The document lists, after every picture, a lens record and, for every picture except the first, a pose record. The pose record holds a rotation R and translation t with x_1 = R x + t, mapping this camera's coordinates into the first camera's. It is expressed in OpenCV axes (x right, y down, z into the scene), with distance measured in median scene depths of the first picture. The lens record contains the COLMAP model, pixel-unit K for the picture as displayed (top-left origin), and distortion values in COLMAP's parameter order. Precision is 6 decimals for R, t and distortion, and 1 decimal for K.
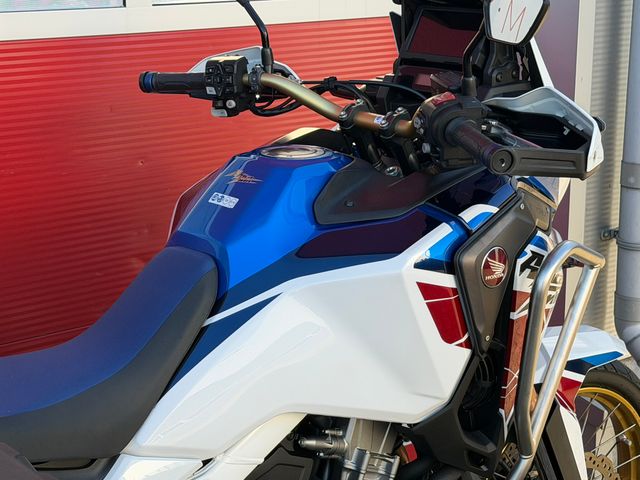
lens RADIAL K [[1257.3, 0, 321.6], [0, 1257.3, 240.1], [0, 0, 1]] dist [0.115158, 0.000000]
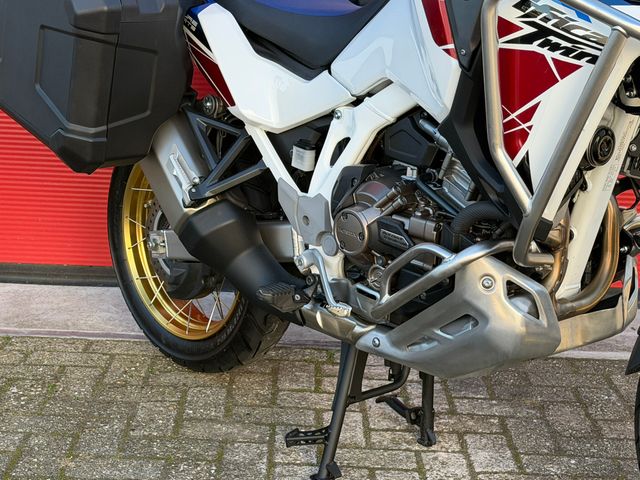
lens RADIAL K [[1259.1, 0, 315.7], [0, 1259.1, 243.4], [0, 0, 1]] dist [0.148126, 0.000000]
pose [[0.032057, 0.254936, -0.966426, 1.158541], [-0.300765, 0.924566, 0.233917, 0.014886], [0.953159, 0.283169, 0.106314, 0.791414]]
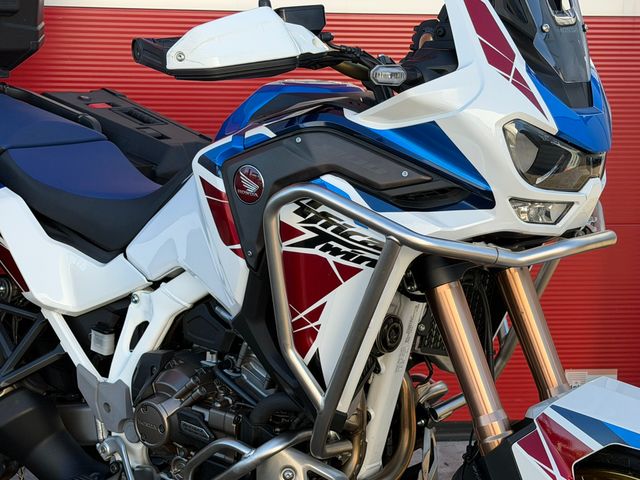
lens RADIAL K [[1259.1, 0, 324.5], [0, 1259.1, 250.9], [0, 0, 1]] dist [0.148126, 0.000000]
pose [[0.177767, 0.189036, -0.965746, 1.143349], [-0.277070, 0.951289, 0.135205, -0.083927], [0.944262, 0.243544, 0.221484, 0.798456]]
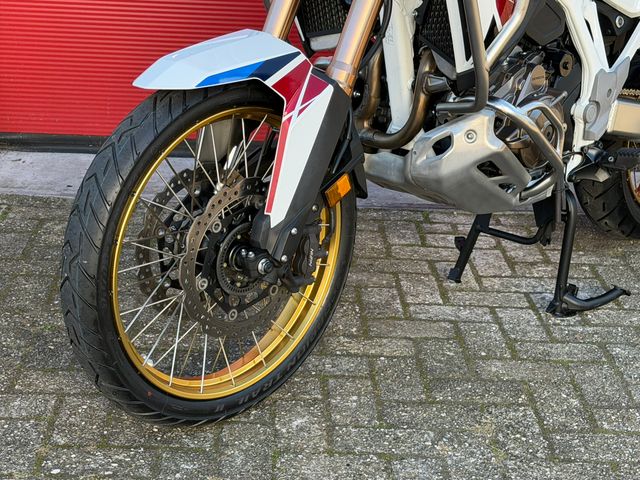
lens RADIAL K [[1259.1, 0, 320.2], [0, 1259.1, 245.5], [0, 0, 1]] dist [0.148126, 0.000000]
pose [[0.070901, 0.339612, -0.937890, 1.338390], [-0.302650, 0.903256, 0.304191, 0.058333], [0.950461, 0.262285, 0.166826, 0.575601]]
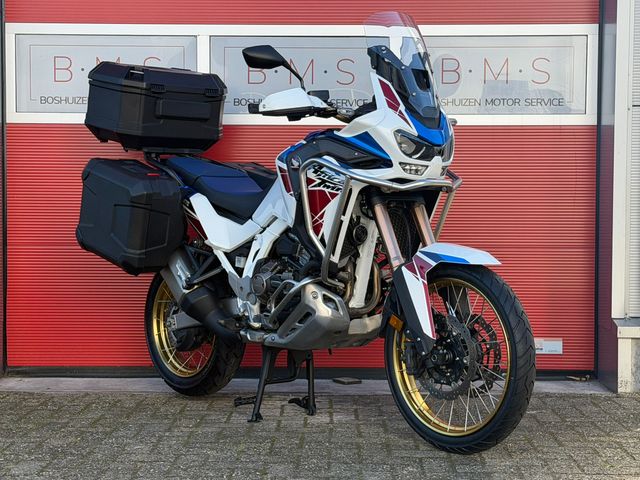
lens RADIAL K [[1259.1, 0, 323.2], [0, 1259.1, 254.7], [0, 0, 1]] dist [0.148126, 0.000000]
pose [[0.020097, 0.031951, -0.999287, 2.571927], [-0.268353, 0.962986, 0.025393, 0.113884], [0.963111, 0.267652, 0.027927, 0.985258]]
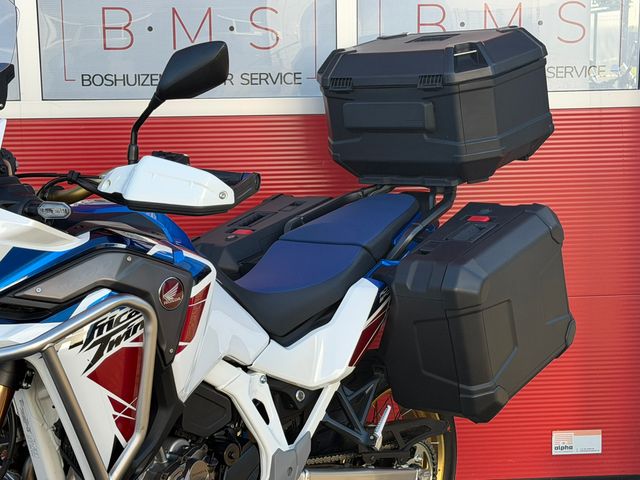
lens RADIAL K [[1259.1, 0, 320.4], [0, 1259.1, 246.3], [0, 0, 1]] dist [0.148126, 0.000000]
pose [[0.150034, 0.142241, -0.978395, 1.324610], [-0.246642, 0.963694, 0.102282, -0.168326], [0.957422, 0.225968, 0.179670, 0.807896]]
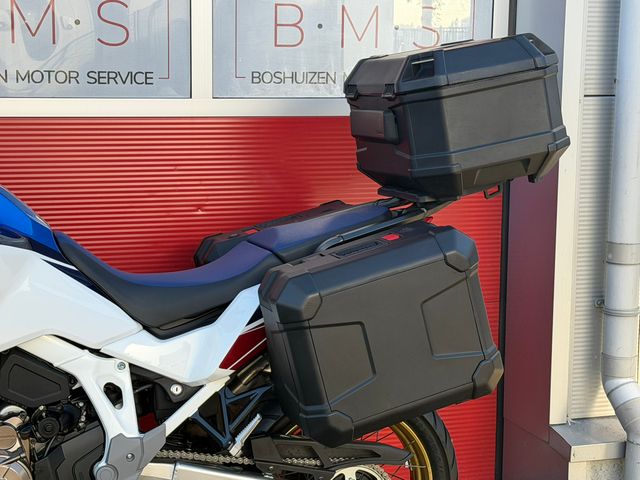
lens RADIAL K [[1324.1, 0, 339.4], [0, 1324.1, 230.2], [0, 0, 1]] dist [0.113100, 0.000000]
pose [[-0.415038, 0.108869, -0.903267, 1.234081], [-0.249939, 0.940972, 0.228257, -0.448722], [0.874799, 0.320497, -0.363329, 1.827098]]
